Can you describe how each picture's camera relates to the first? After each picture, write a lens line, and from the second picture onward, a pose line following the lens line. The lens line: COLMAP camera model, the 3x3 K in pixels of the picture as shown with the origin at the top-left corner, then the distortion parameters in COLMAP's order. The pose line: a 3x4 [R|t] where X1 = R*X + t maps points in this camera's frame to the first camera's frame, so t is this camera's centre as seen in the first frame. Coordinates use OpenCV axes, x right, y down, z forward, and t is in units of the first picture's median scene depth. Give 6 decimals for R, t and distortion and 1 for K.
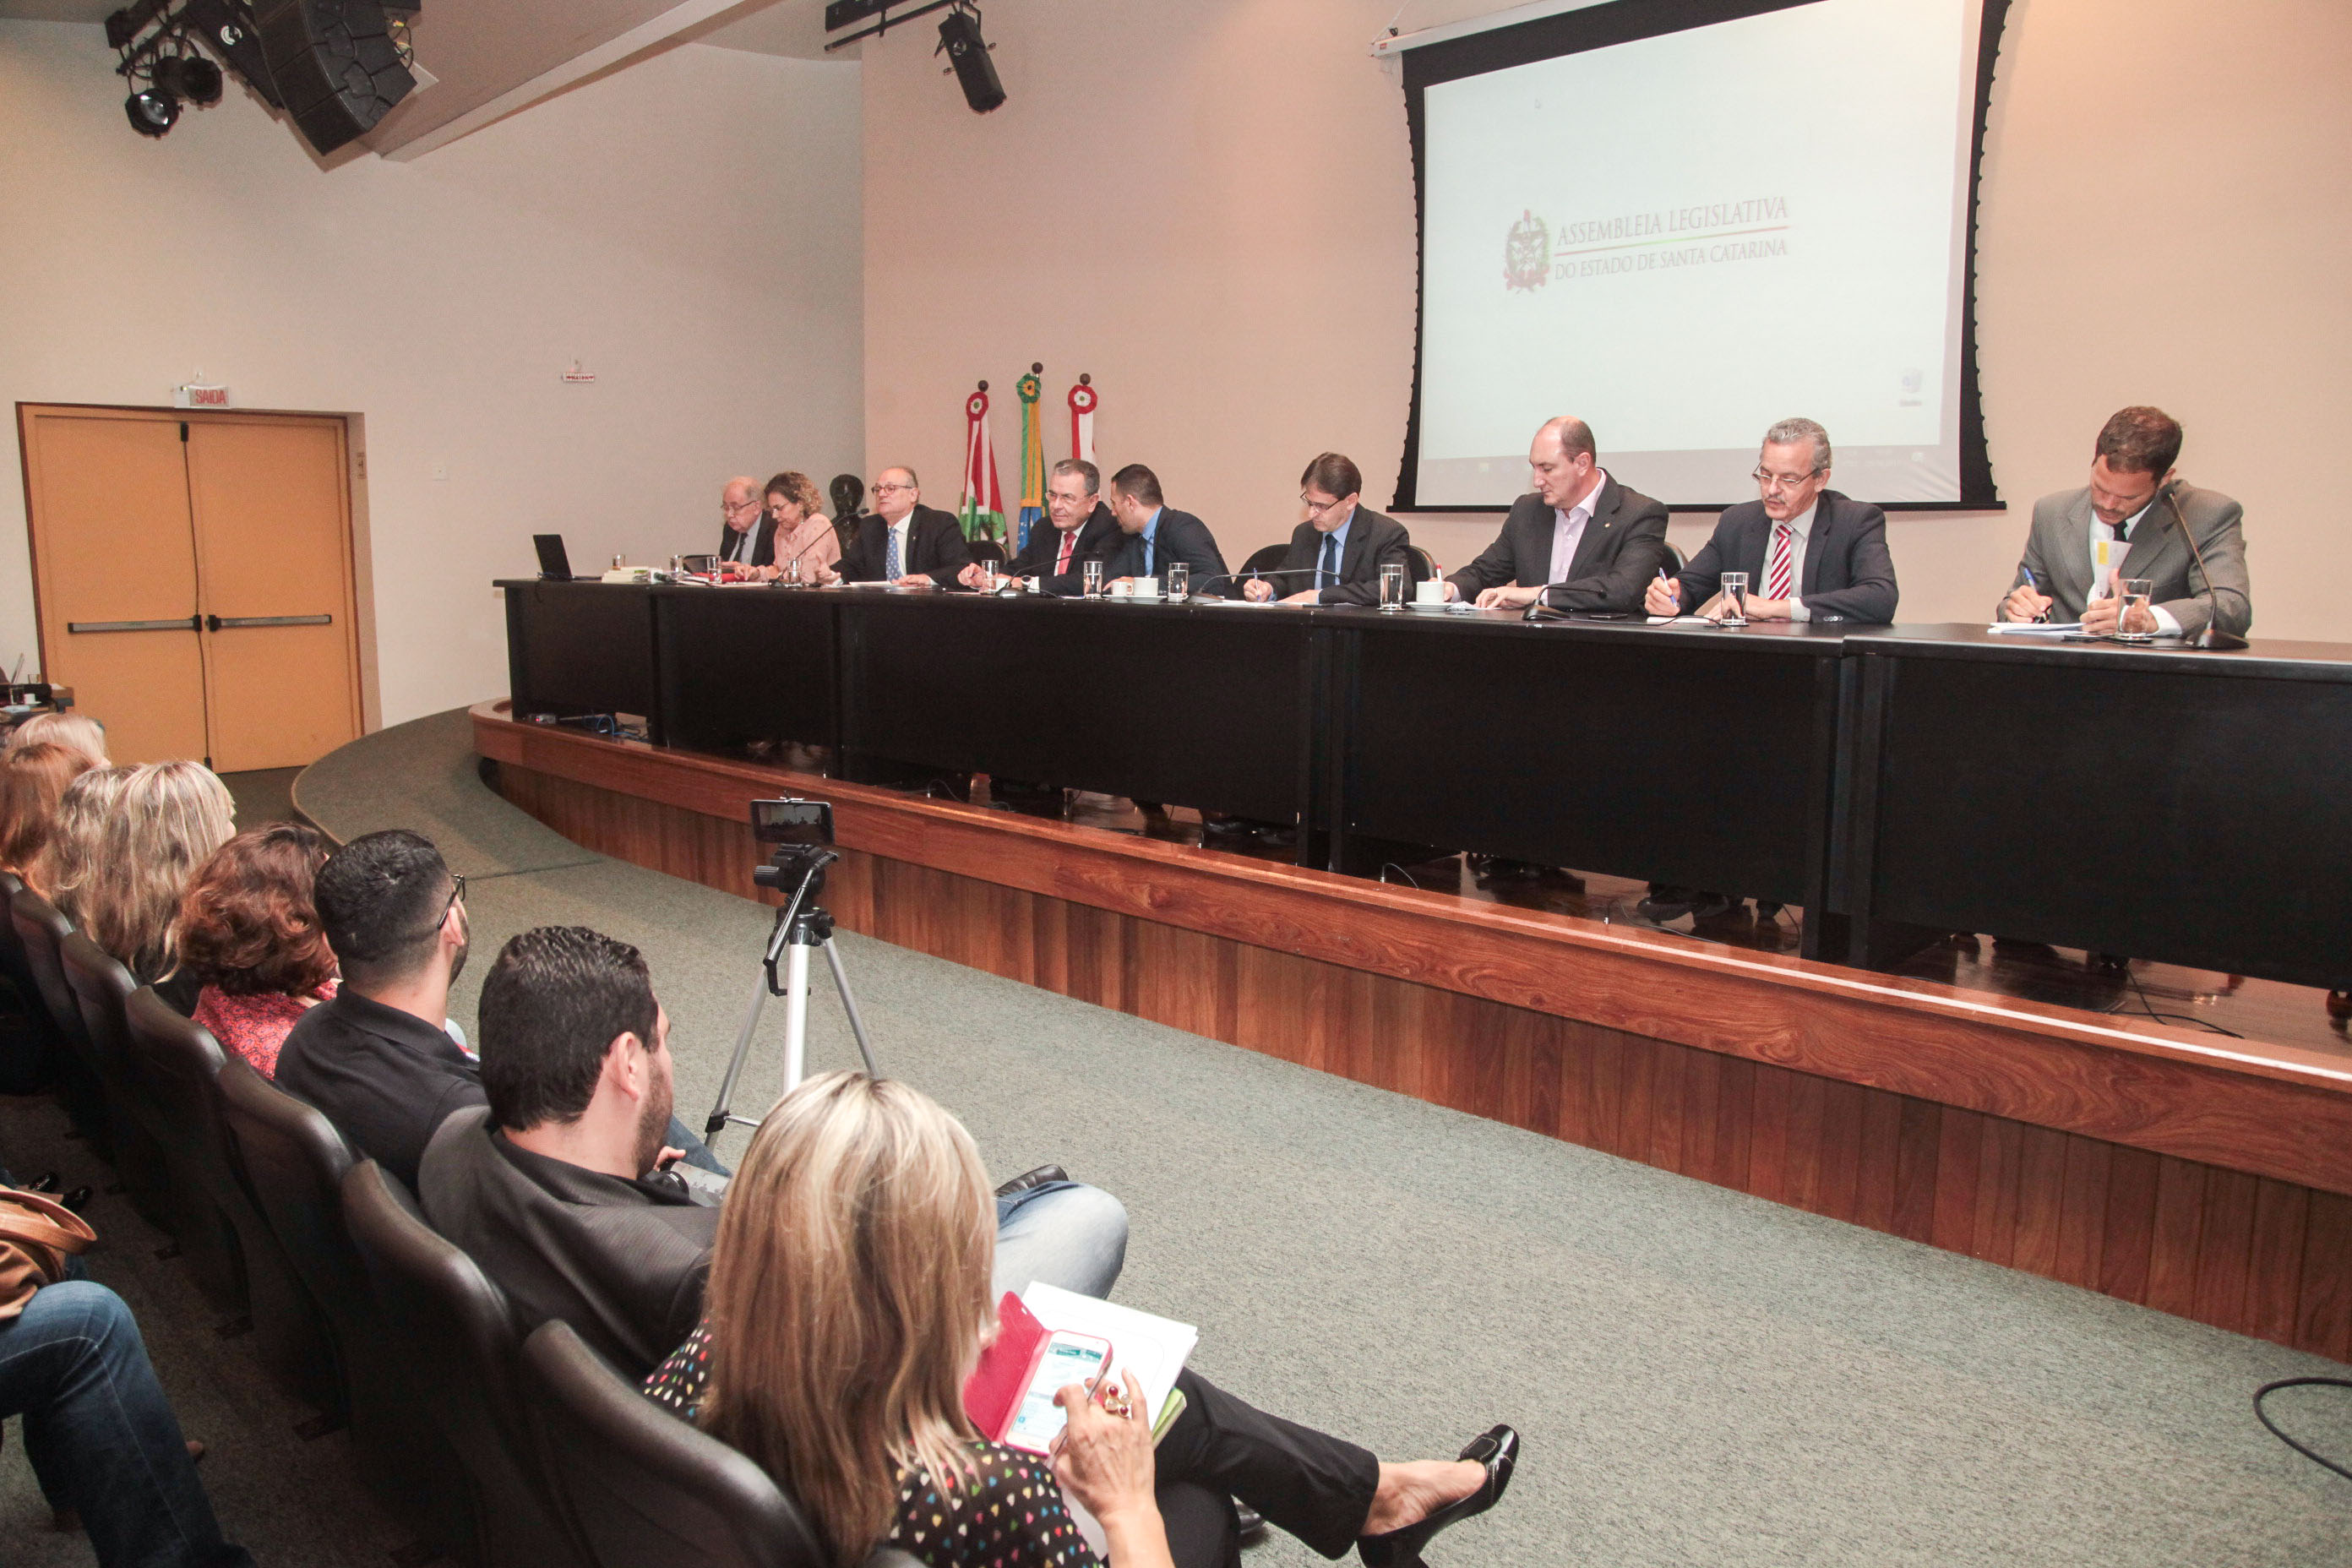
lens RADIAL K [[1659.5, 0, 1169.2], [0, 1659.5, 774.7], [0, 0, 1]] dist [-0.093797, 0.052209]
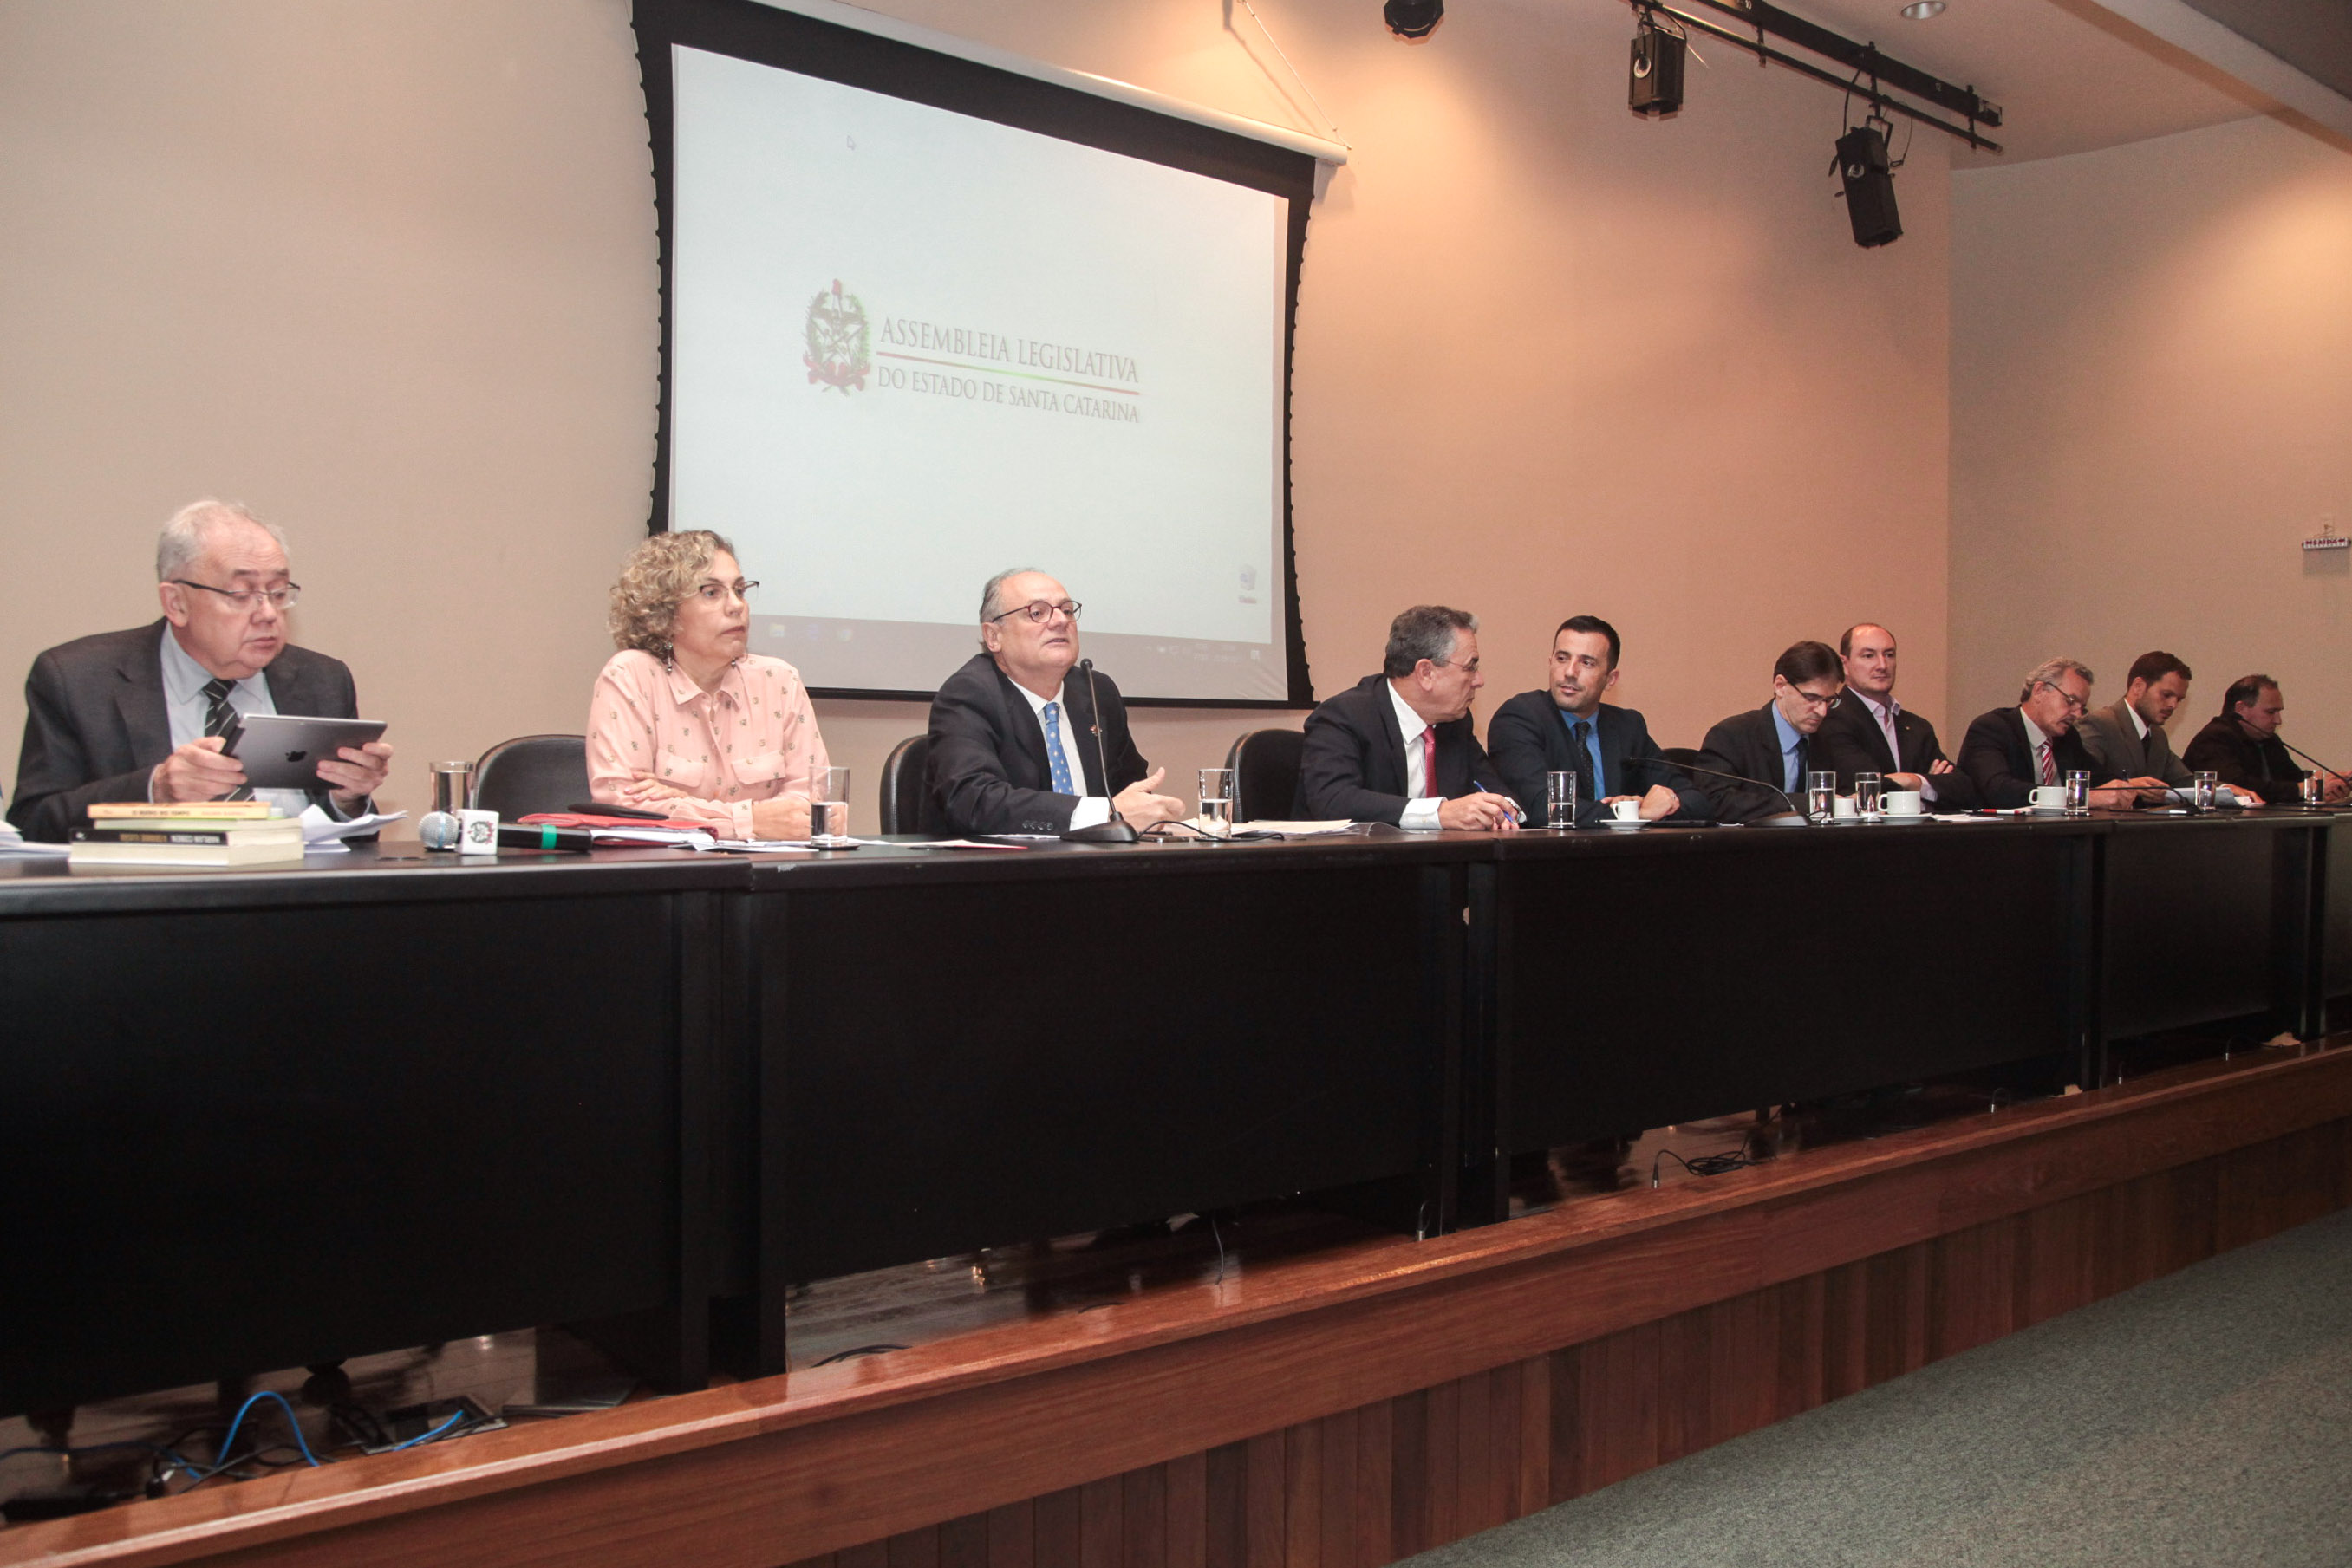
lens RADIAL K [[1926.5, 0, 1192.1], [0, 1926.5, 761.5], [0, 0, 1]] dist [-0.041529, 0.046166]
pose [[0.108403, -0.005869, 0.994090, -0.618909], [0.133475, 0.991014, -0.008704, -0.110190], [-0.985106, 0.133630, 0.108212, 0.802669]]
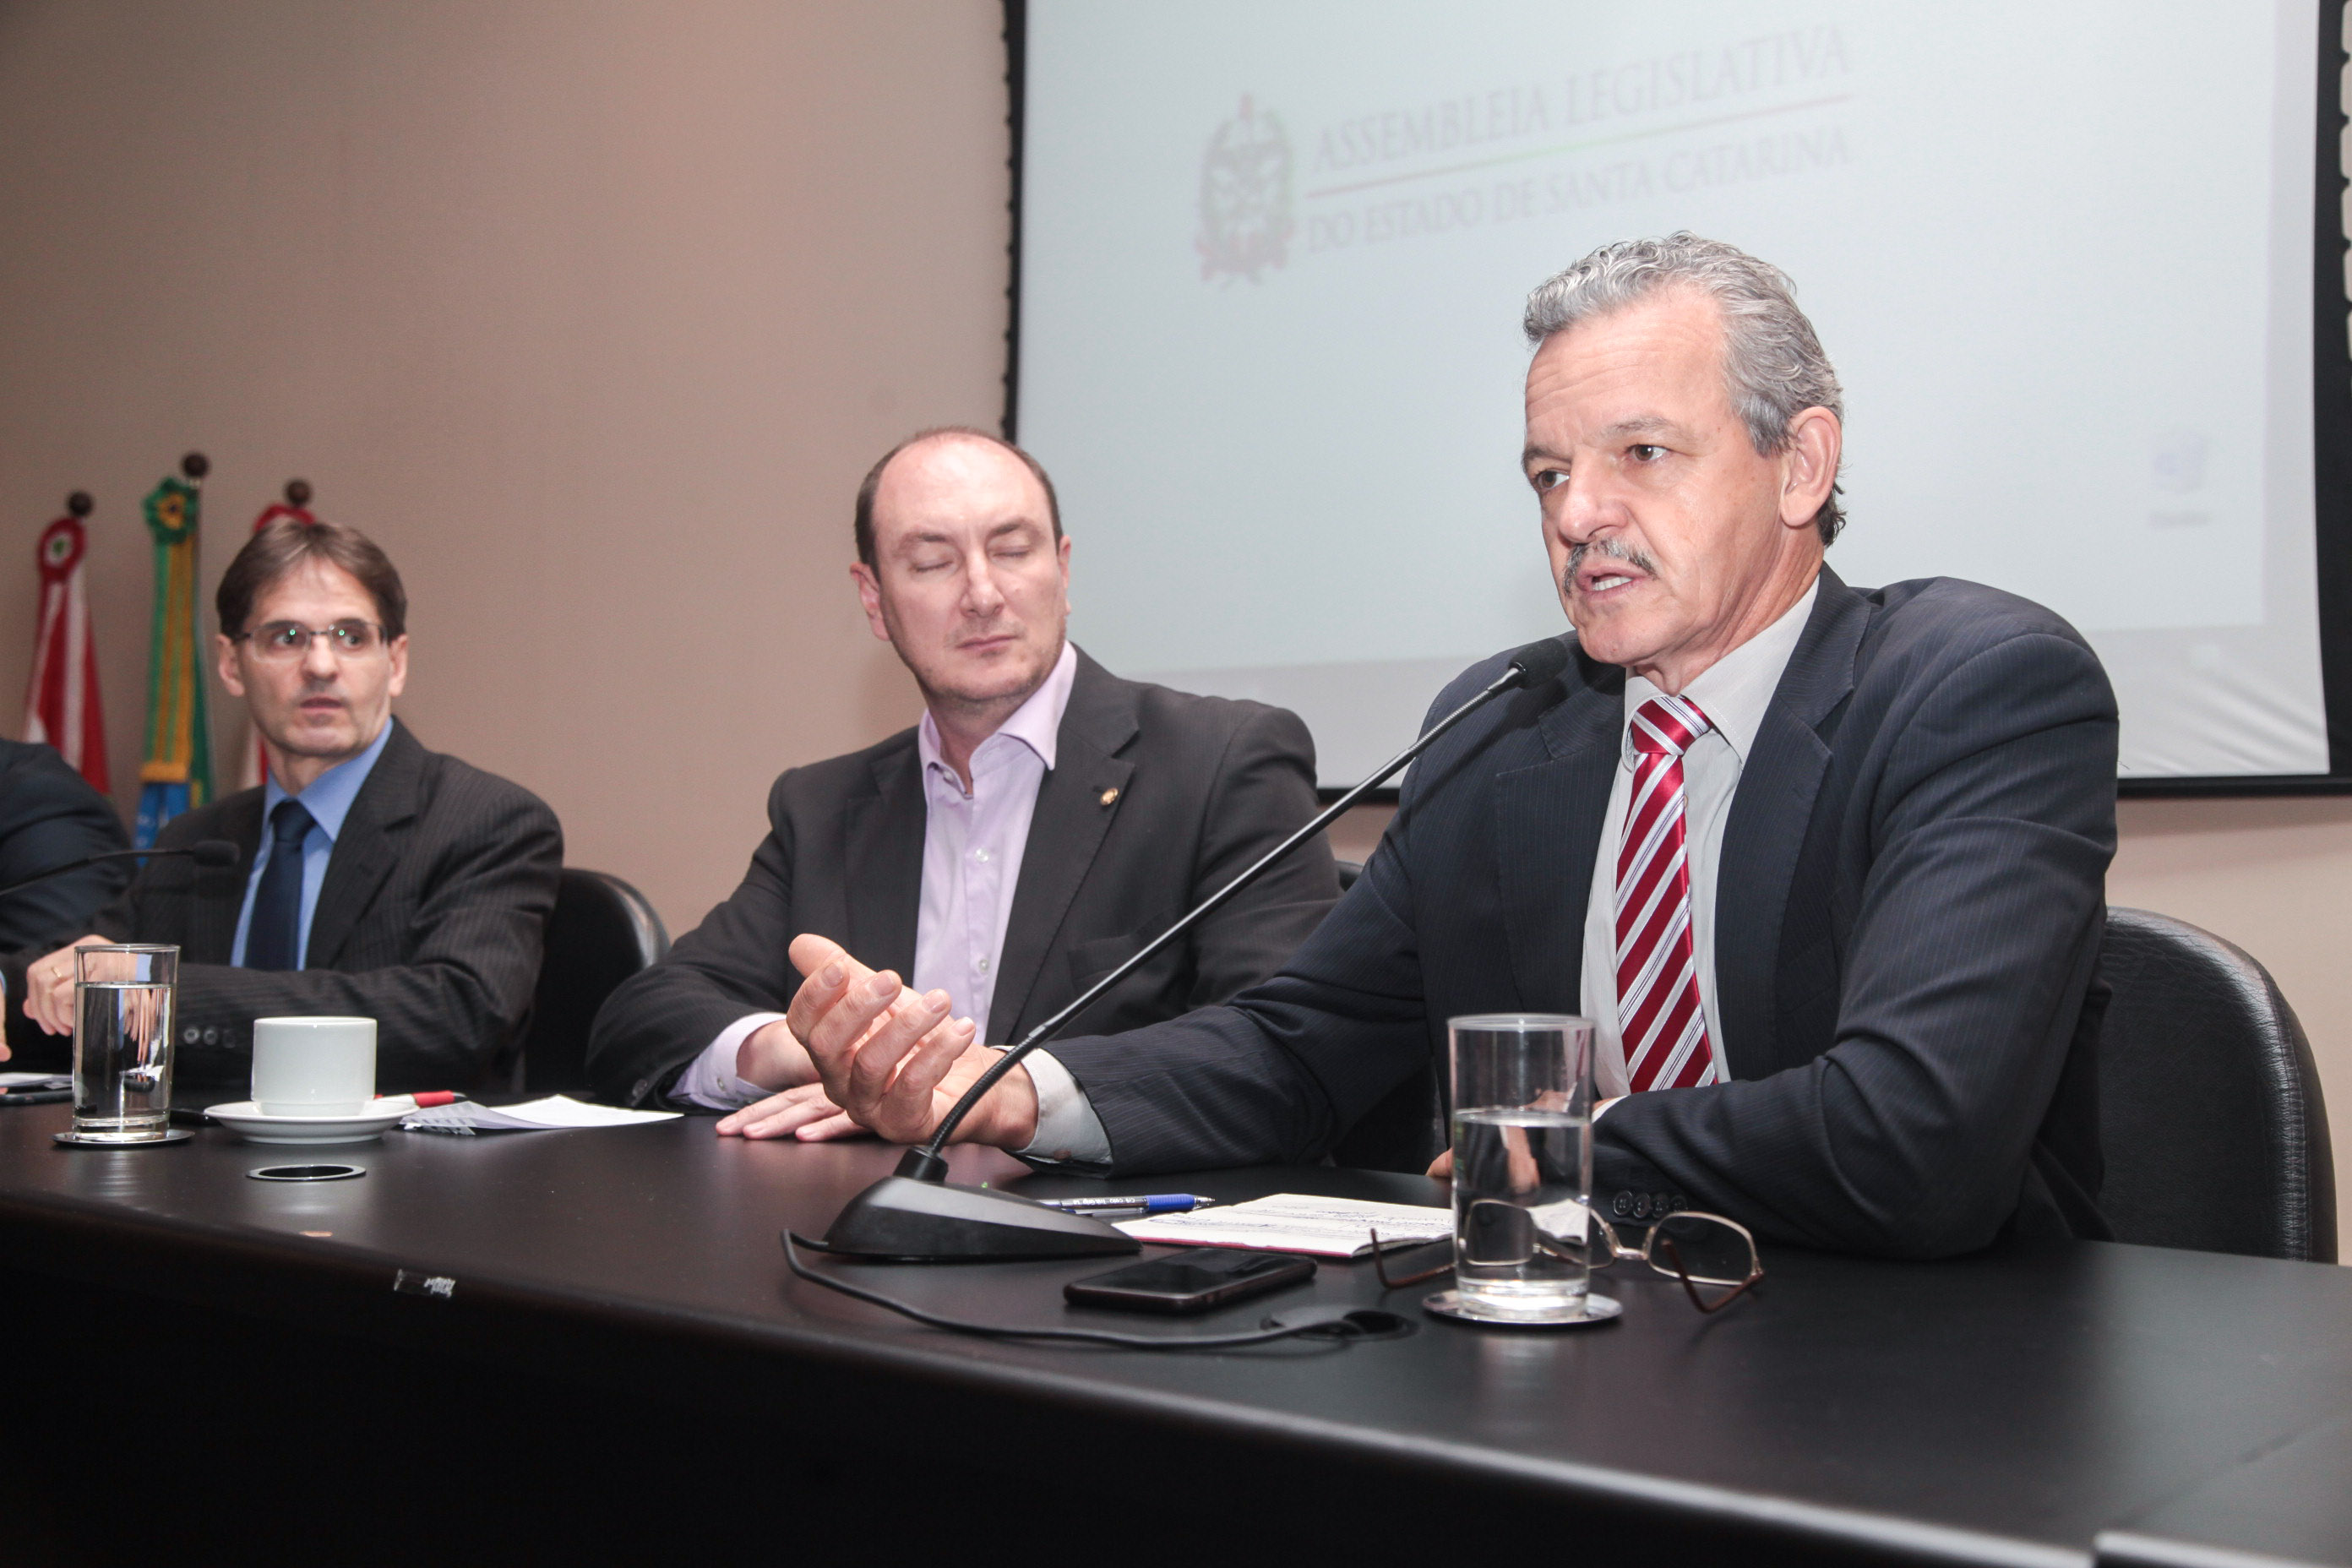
lens RADIAL K [[2714.2, 0, 1152.1], [0, 2714.2, 797.2], [0, 0, 1]] dist [0.097677, 0.000000]
pose [[0.995171, 0.013114, 0.097274, 0.130916], [0.002916, 0.986648, -0.162844, -0.049973], [-0.098111, 0.162341, 0.981845, 0.341502]]
